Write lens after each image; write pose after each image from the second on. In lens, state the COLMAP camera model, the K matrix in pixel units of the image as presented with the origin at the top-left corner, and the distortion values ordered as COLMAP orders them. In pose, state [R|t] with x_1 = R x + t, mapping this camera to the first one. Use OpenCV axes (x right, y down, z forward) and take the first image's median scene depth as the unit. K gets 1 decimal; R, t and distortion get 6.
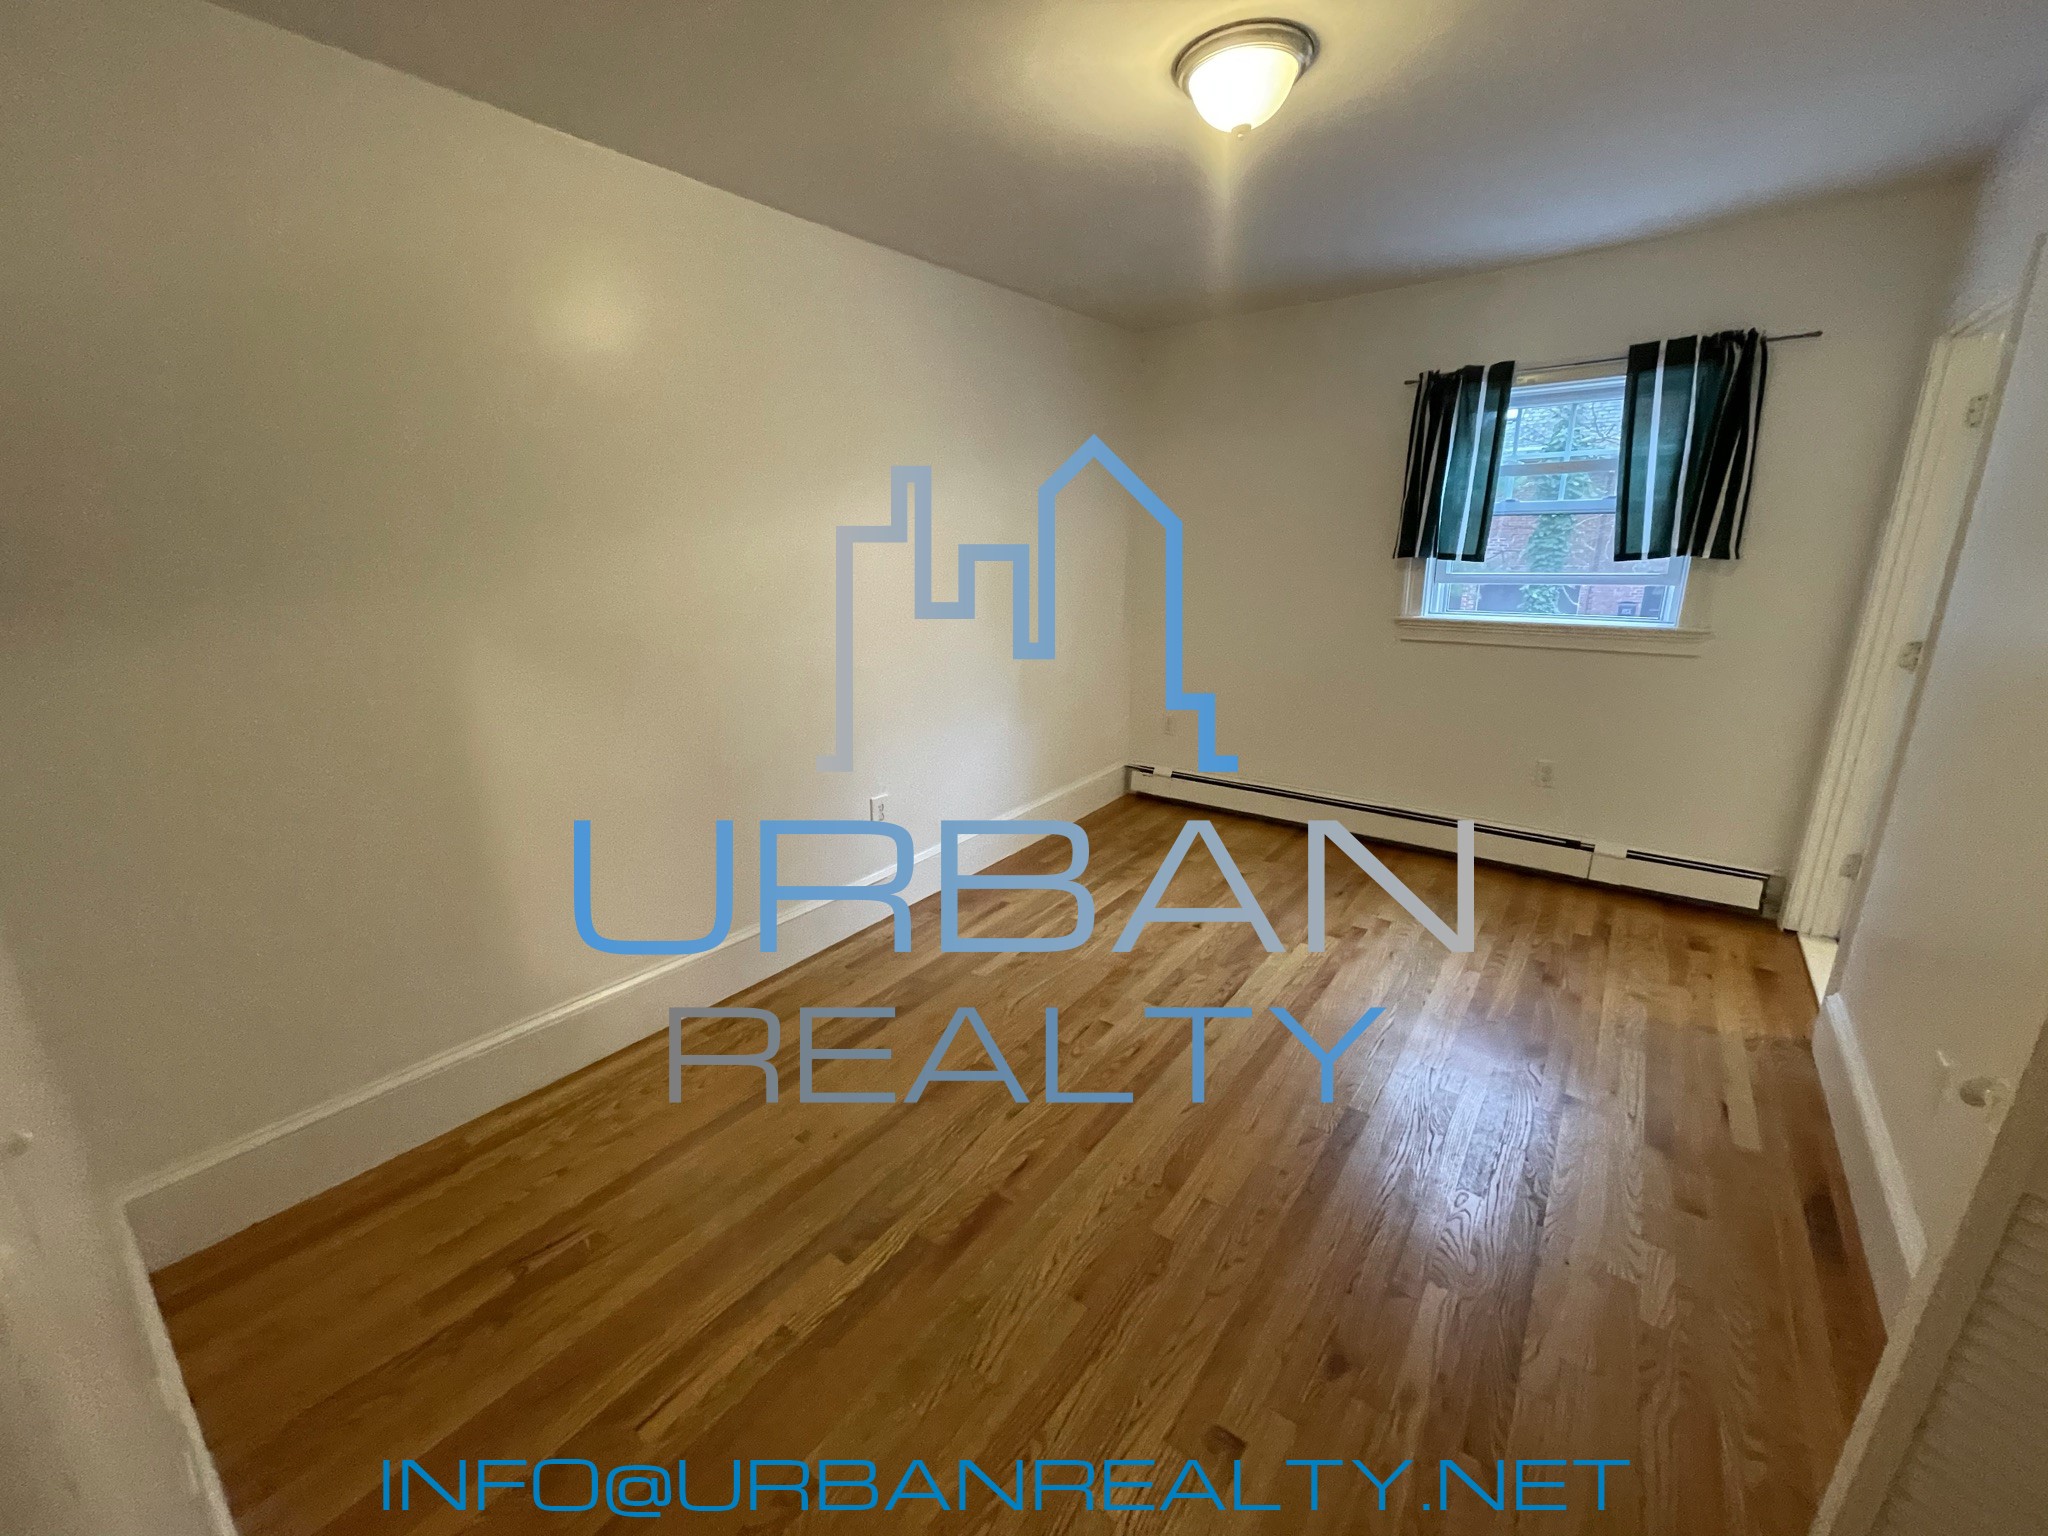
lens RADIAL K [[826.0, 0, 1015.9], [0, 826.0, 762.6], [0, 0, 1]] dist [-0.005672, -0.000345]
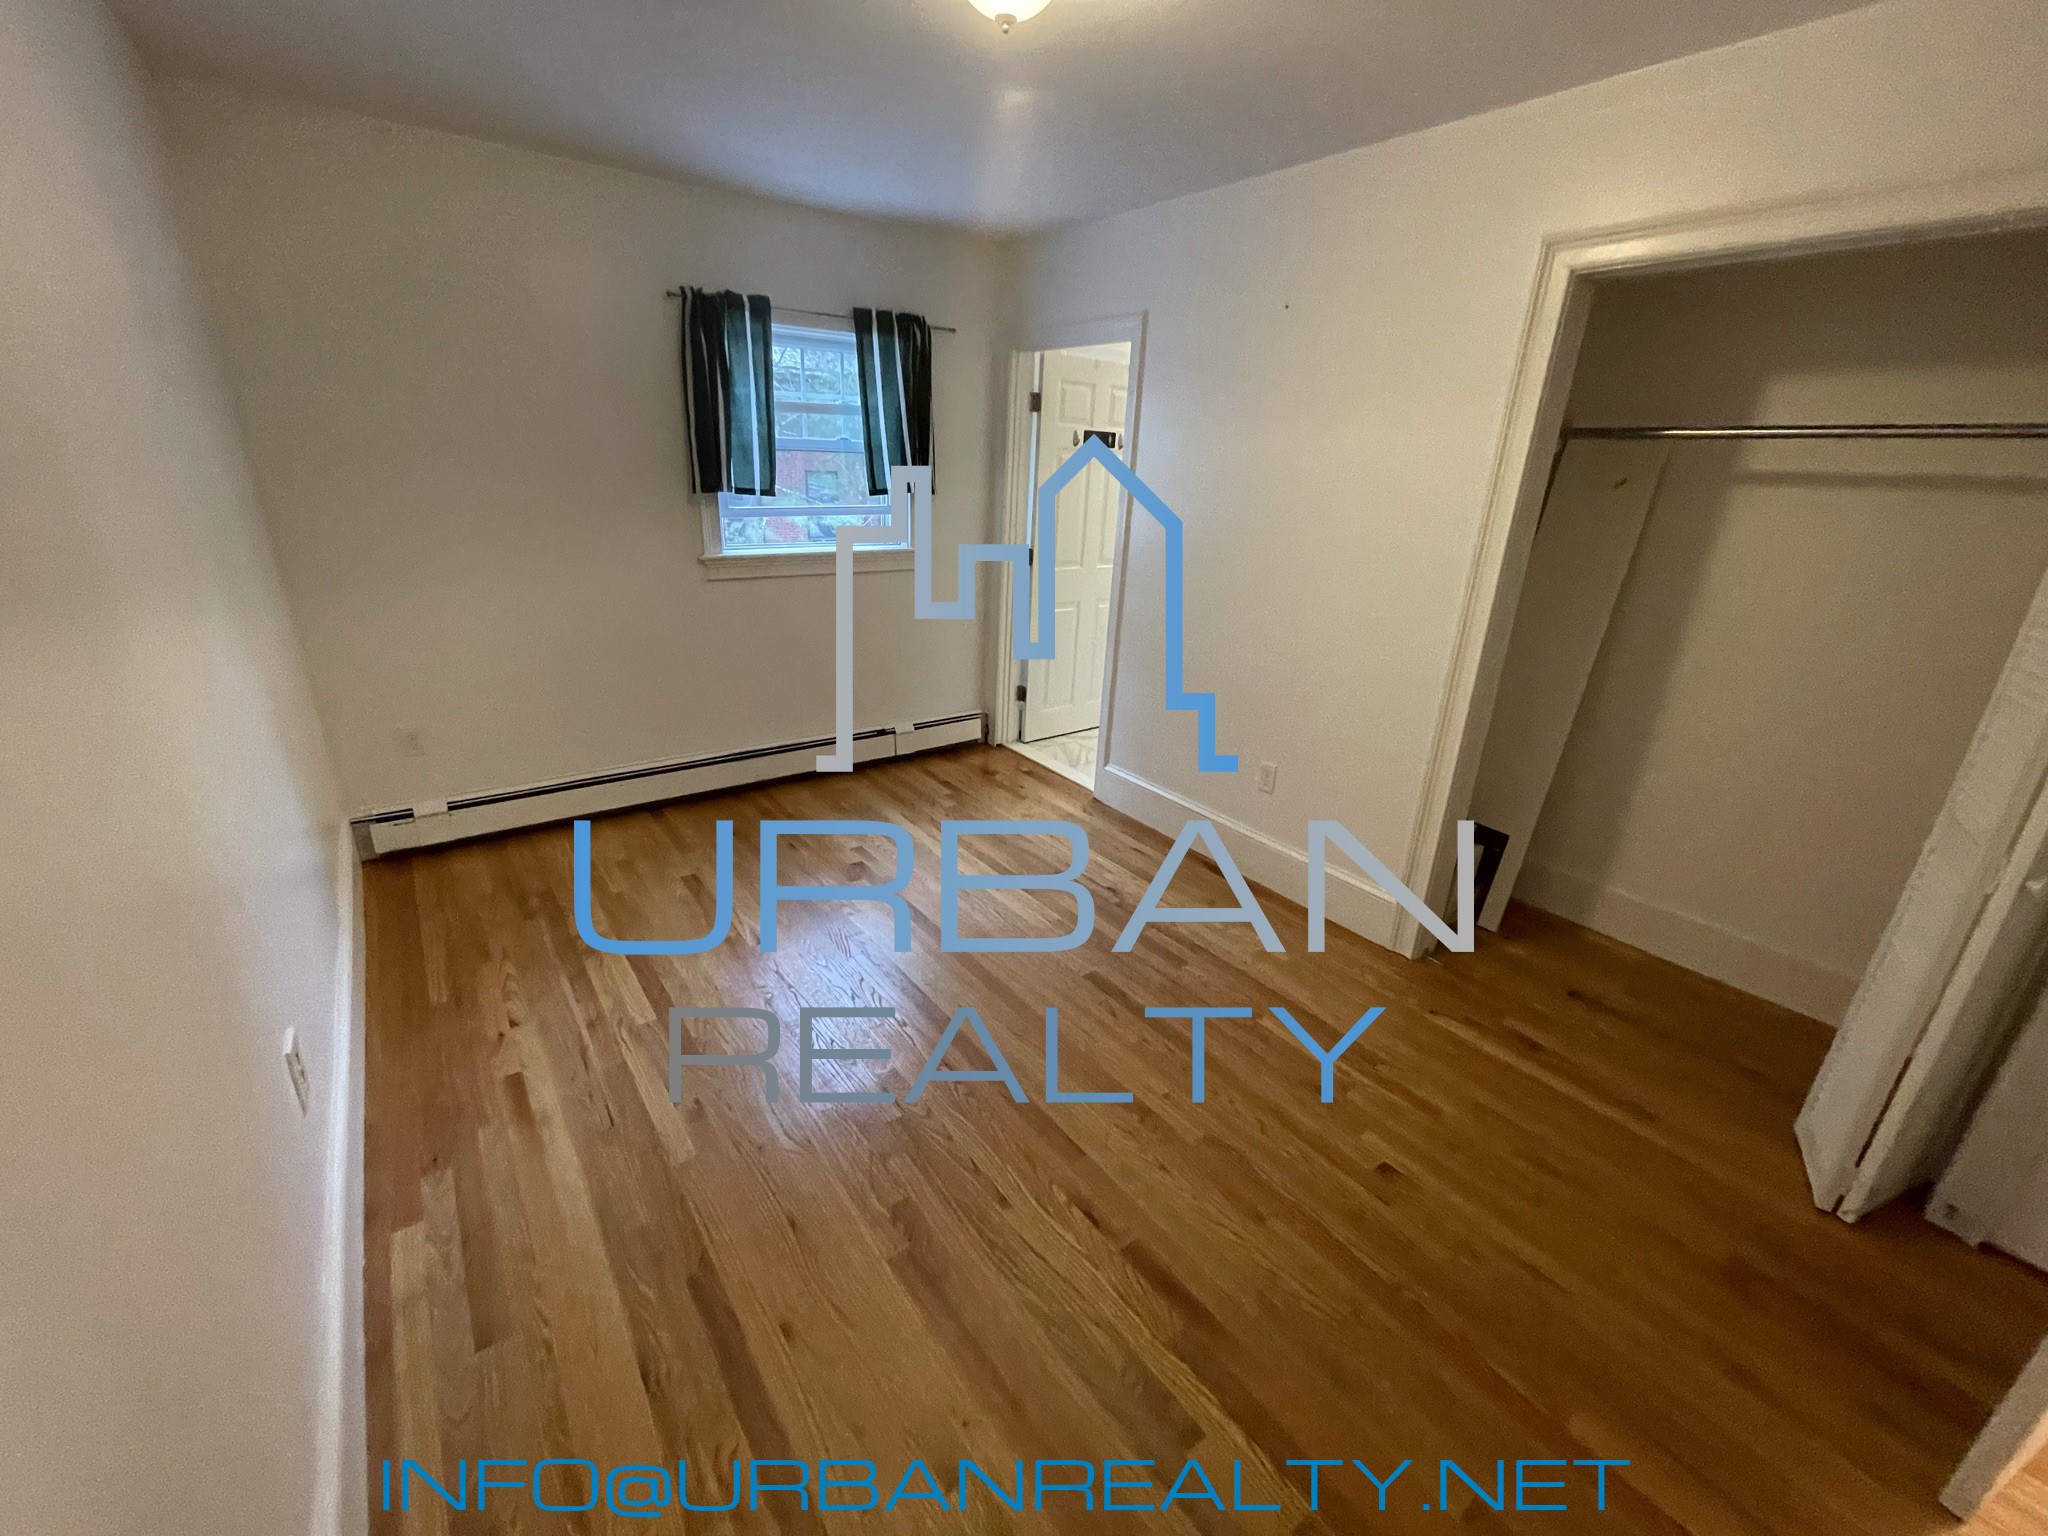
lens RADIAL K [[826.0, 0, 1015.9], [0, 826.0, 762.6], [0, 0, 1]] dist [-0.005672, -0.000345]
pose [[0.282101, -0.308245, 0.908517, -0.419151], [0.212552, 0.943527, 0.254124, -0.136094], [-0.935543, 0.121419, 0.331688, 0.441984]]
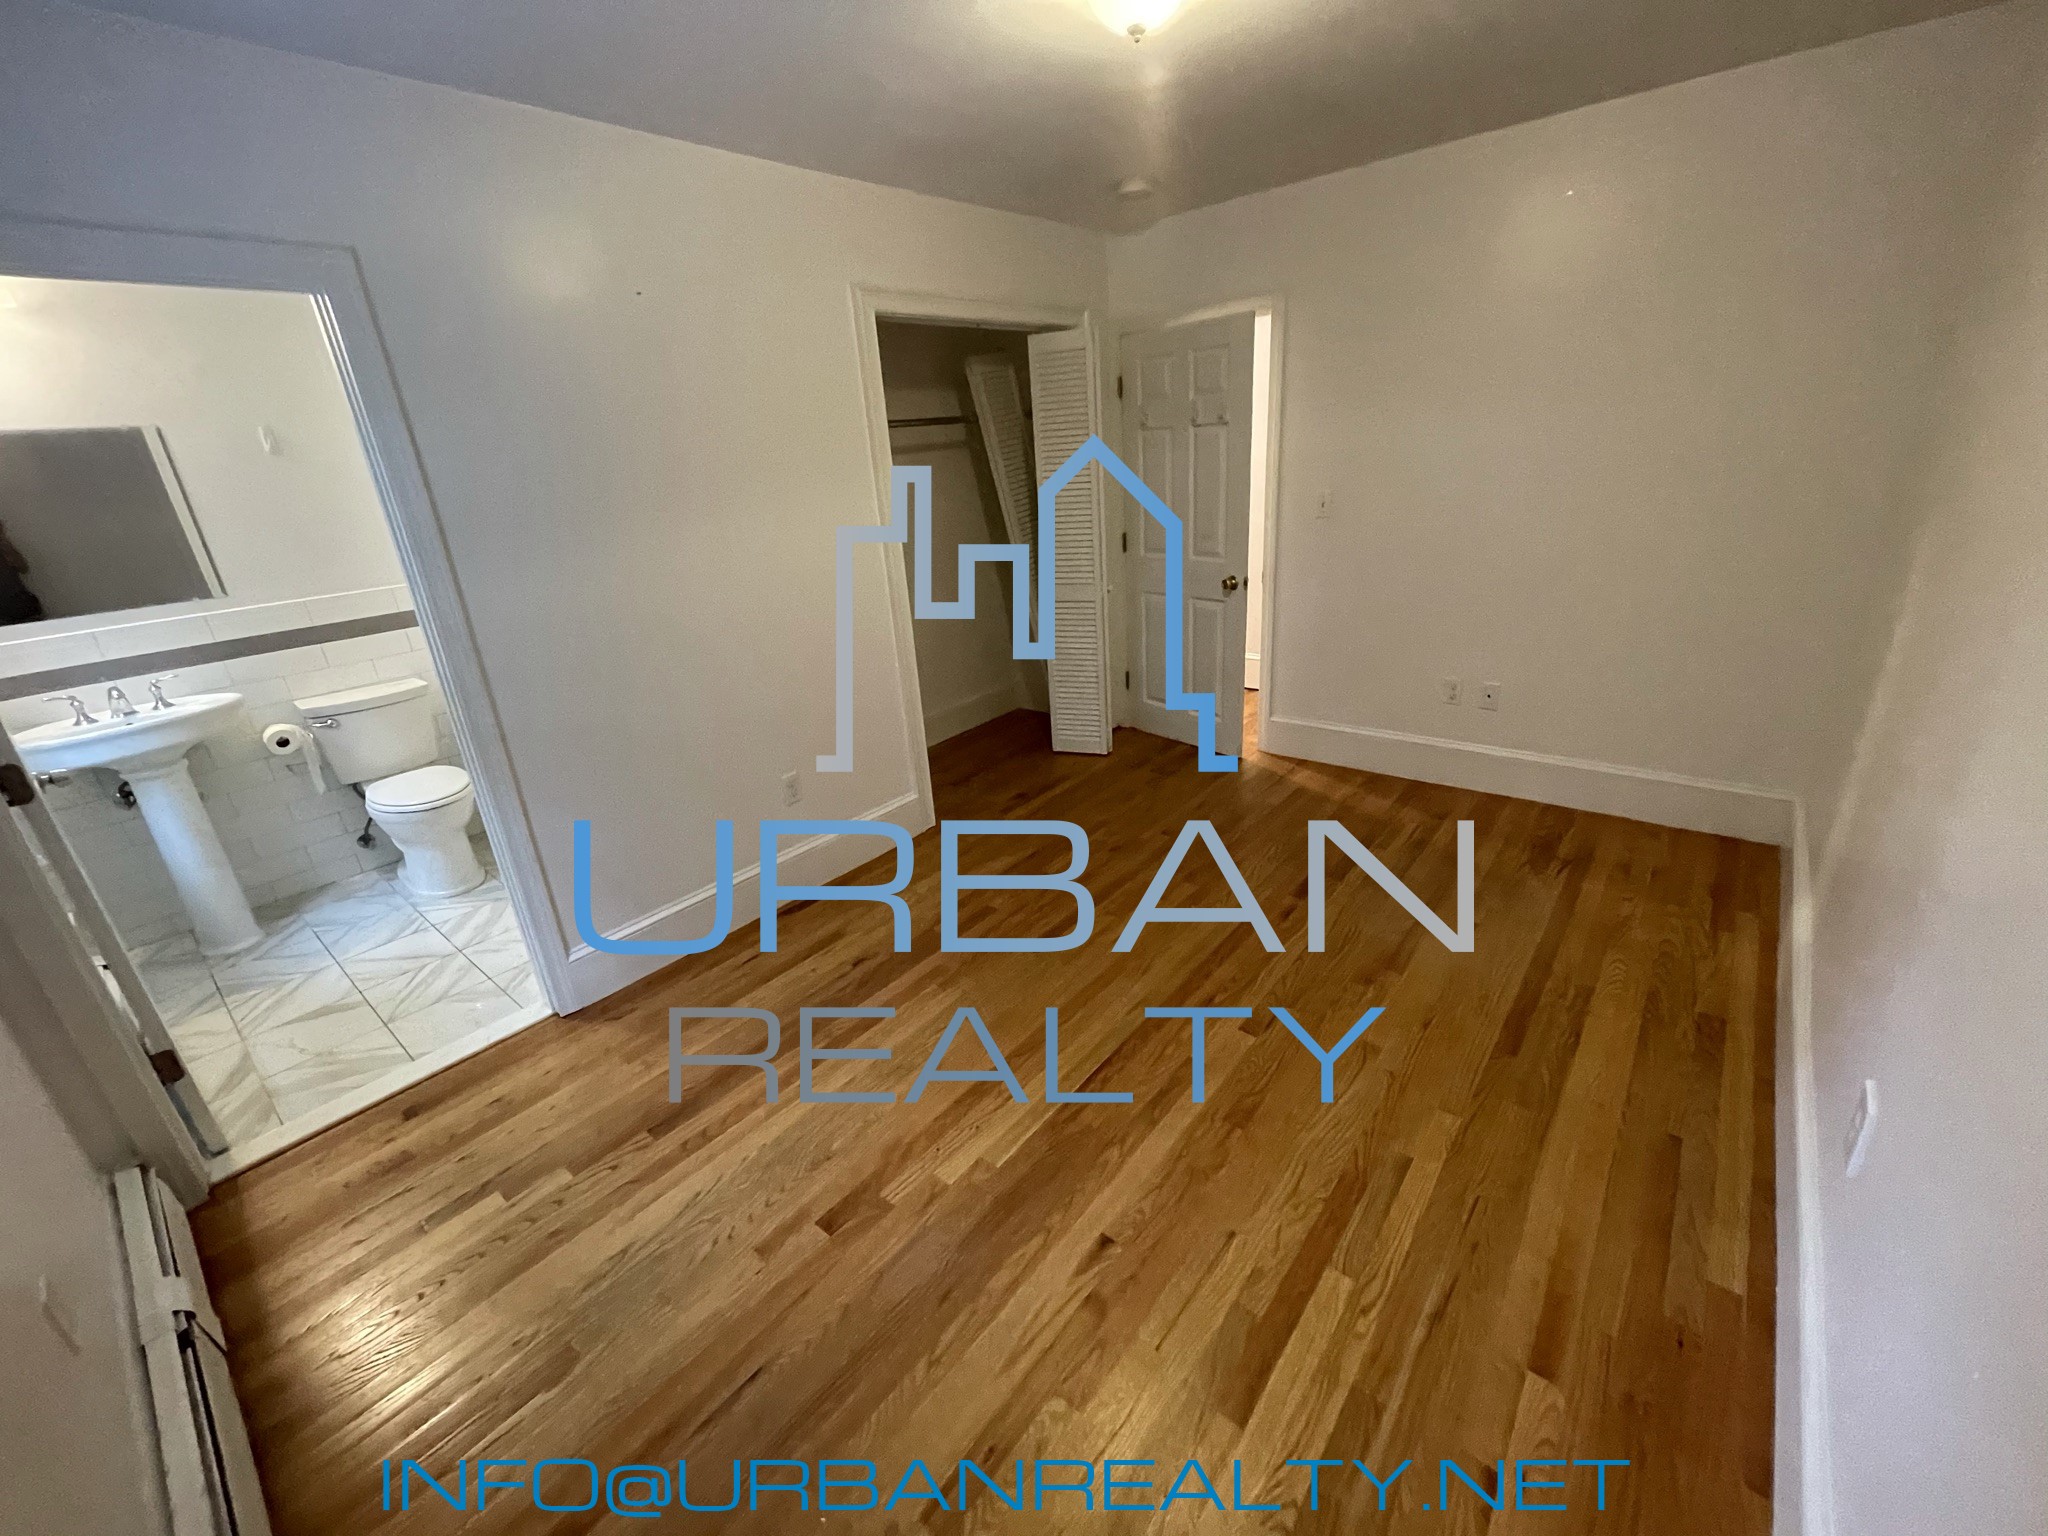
lens RADIAL K [[826.0, 0, 1015.9], [0, 826.0, 762.6], [0, 0, 1]] dist [-0.005672, -0.000345]
pose [[-0.995174, 0.061762, 0.076251, 0.217848], [0.095082, 0.798999, 0.593768, -0.373429], [-0.024252, 0.598153, -0.801015, 1.232088]]
